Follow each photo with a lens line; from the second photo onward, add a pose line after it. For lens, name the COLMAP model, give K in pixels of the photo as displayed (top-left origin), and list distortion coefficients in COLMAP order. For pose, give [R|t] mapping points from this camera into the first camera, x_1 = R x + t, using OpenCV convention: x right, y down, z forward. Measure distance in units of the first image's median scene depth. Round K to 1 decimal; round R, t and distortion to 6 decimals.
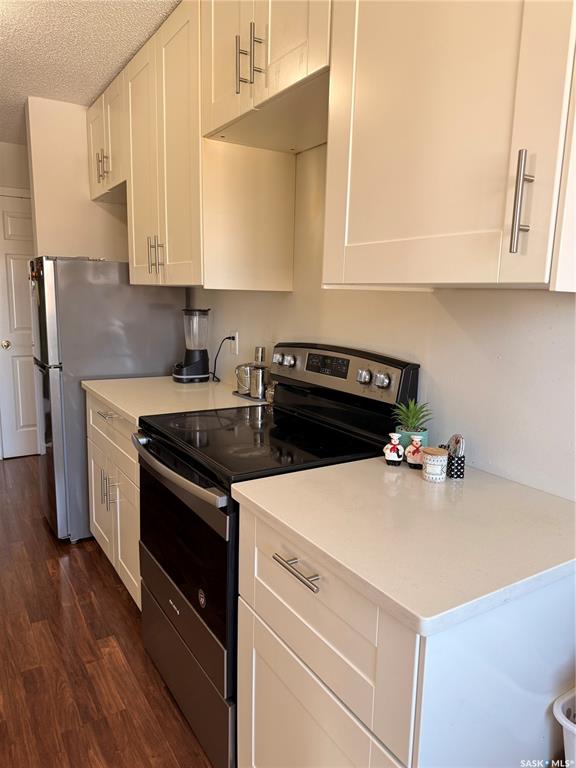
lens RADIAL K [[547.6, 0, 294.4], [0, 547.6, 383.3], [0, 0, 1]] dist [0.078446, -0.108573]
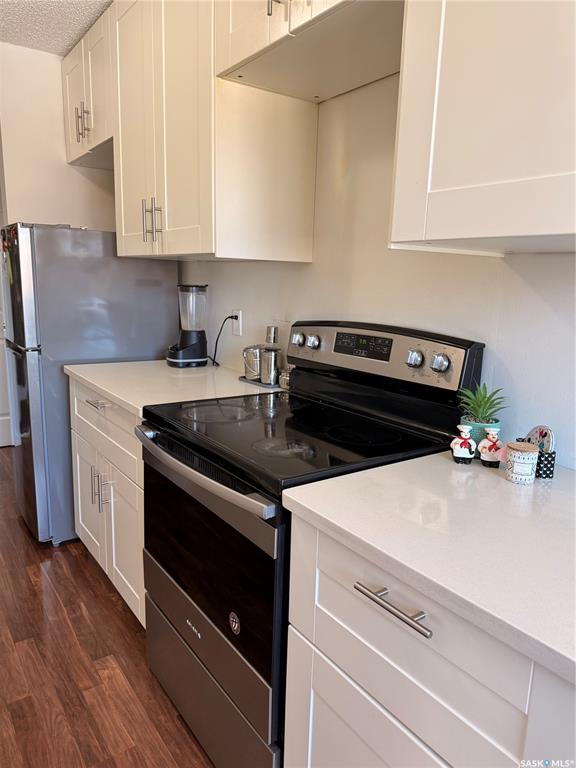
lens RADIAL K [[547.3, 0, 288.0], [0, 547.3, 384.0], [0, 0, 1]] dist [0.065132, -0.078912]
pose [[0.998605, -0.004815, 0.052580, -0.094948], [0.003368, 0.999614, 0.027567, 0.002854], [-0.052693, -0.027352, 0.998236, 0.125334]]
